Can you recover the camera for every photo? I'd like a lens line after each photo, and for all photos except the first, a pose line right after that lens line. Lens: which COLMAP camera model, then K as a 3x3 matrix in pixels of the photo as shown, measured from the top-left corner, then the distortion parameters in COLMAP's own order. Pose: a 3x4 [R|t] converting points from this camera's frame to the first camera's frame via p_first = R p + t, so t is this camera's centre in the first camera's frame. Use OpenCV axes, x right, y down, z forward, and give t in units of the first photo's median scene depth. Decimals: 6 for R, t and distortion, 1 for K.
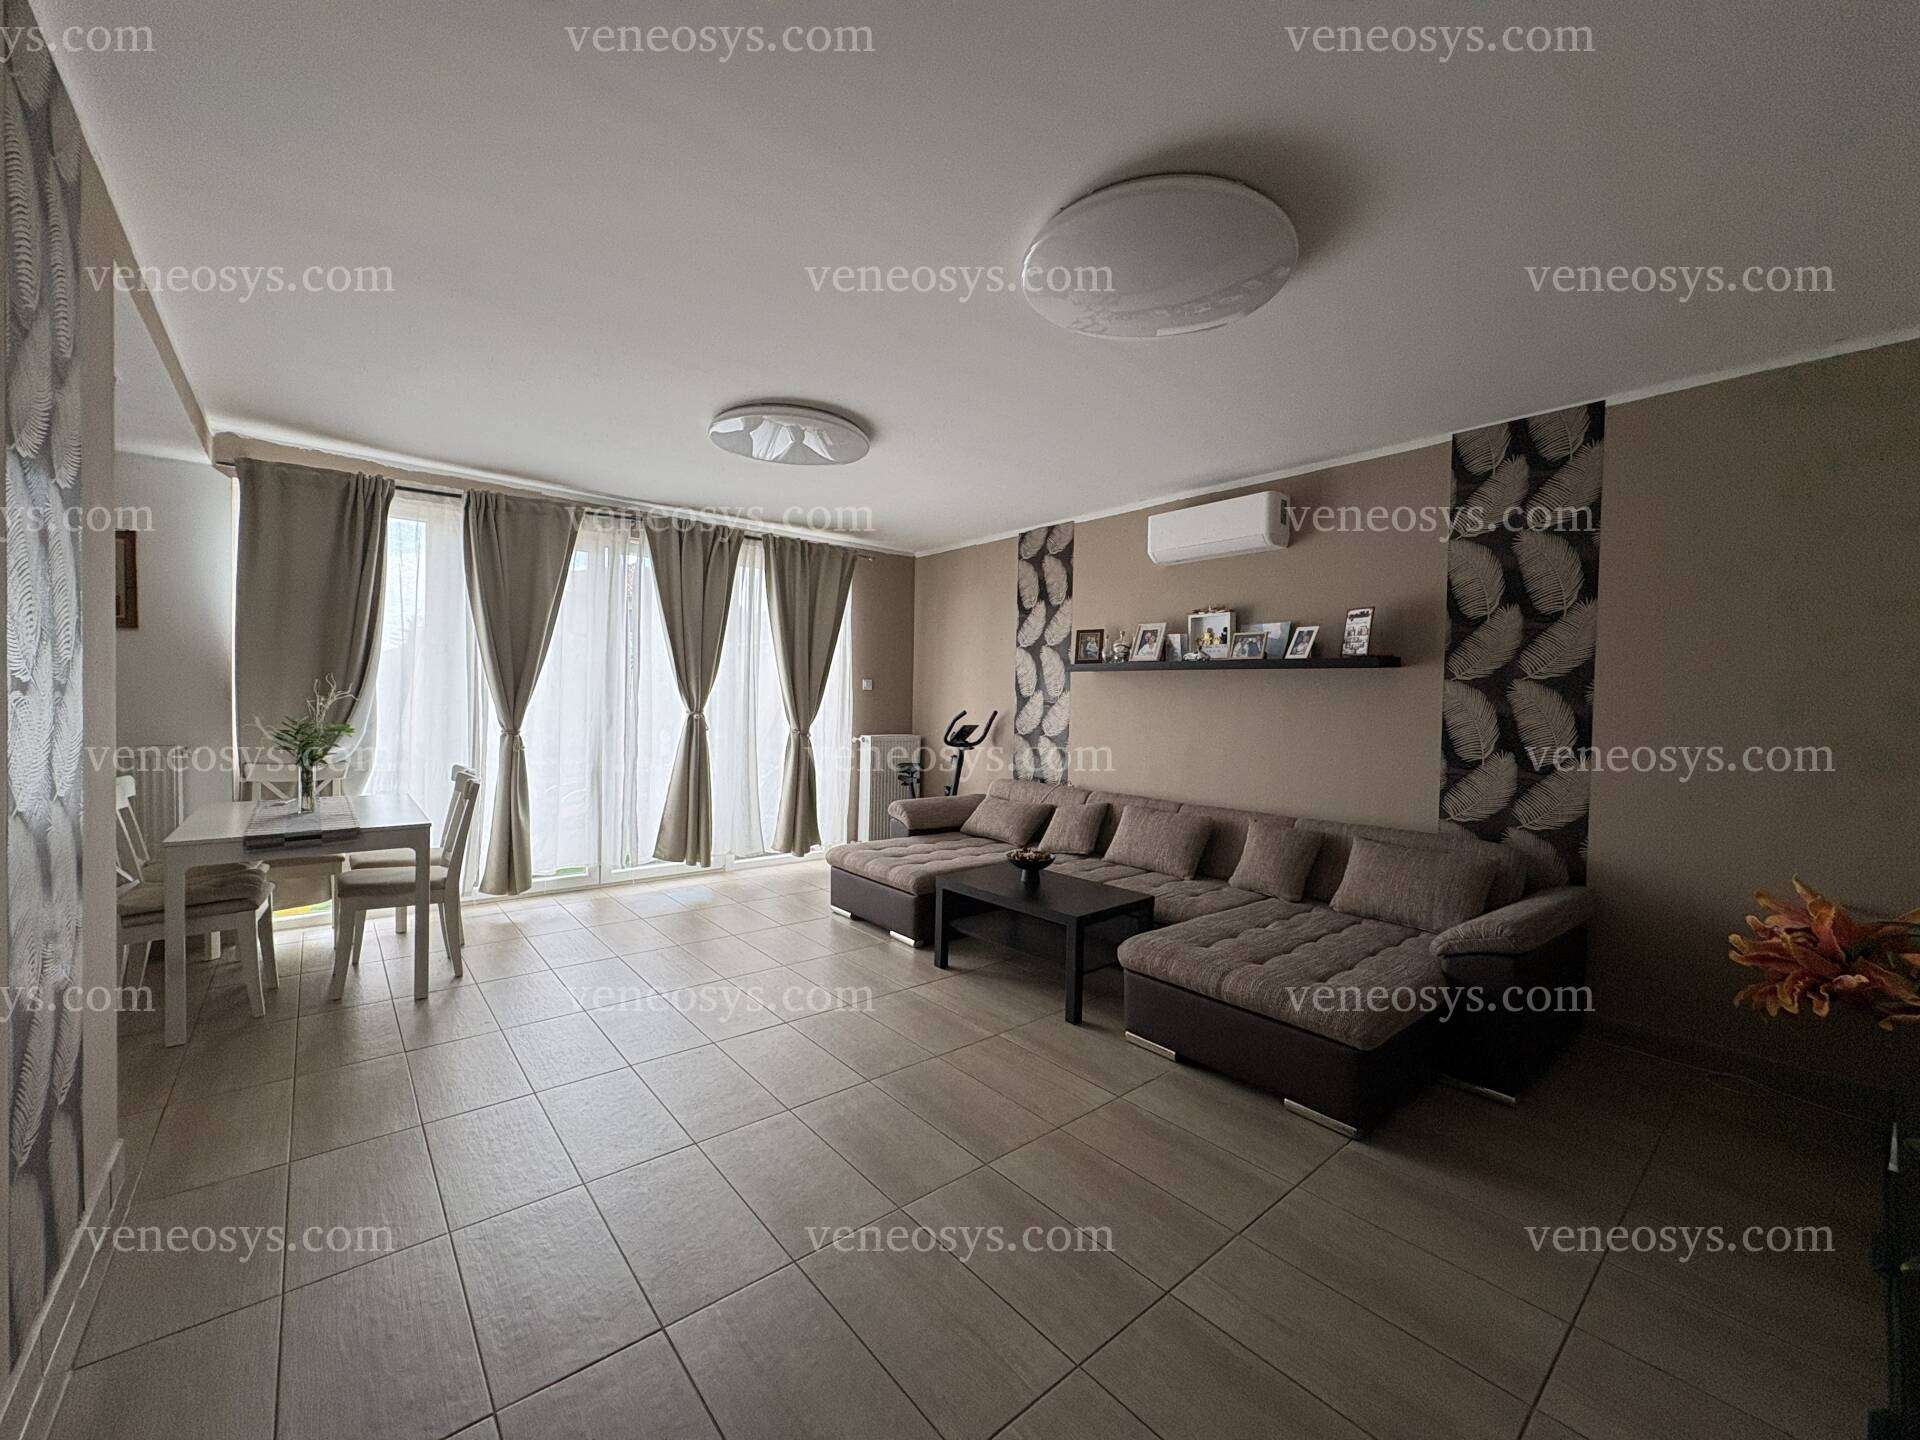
lens RADIAL K [[760.1, 0, 956.6], [0, 760.1, 715.4], [0, 0, 1]] dist [-0.002002, 0.000495]
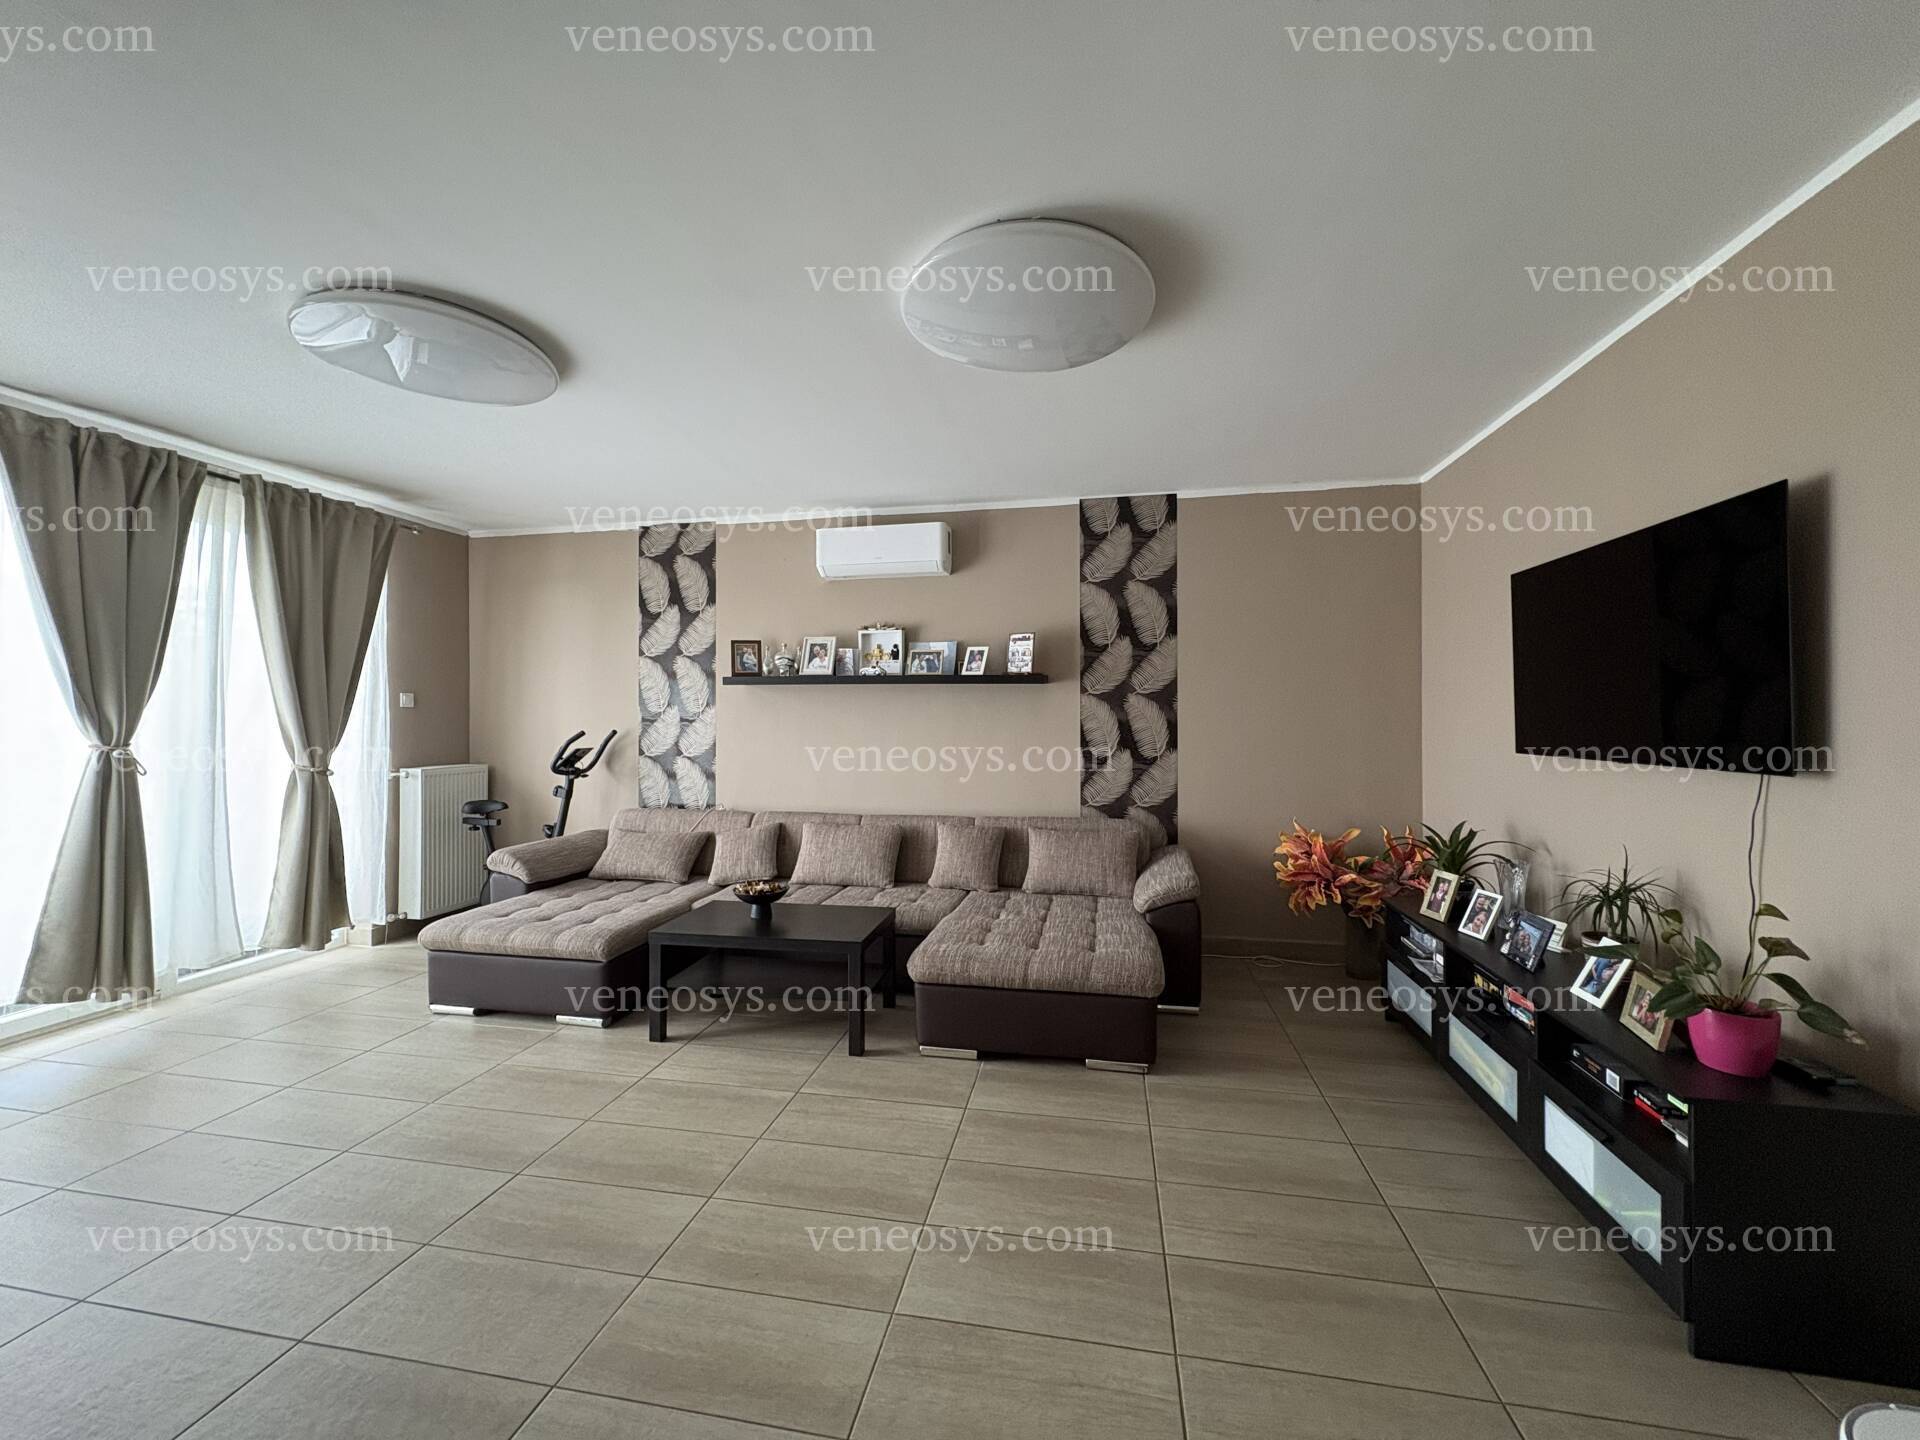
lens RADIAL K [[760.1, 0, 962.7], [0, 760.1, 716.7], [0, 0, 1]] dist [-0.002002, 0.000495]
pose [[0.777493, -0.018918, 0.628607, -0.251230], [0.029434, 0.999547, -0.006324, -0.006031], [-0.628203, 0.023419, 0.777697, 0.127356]]
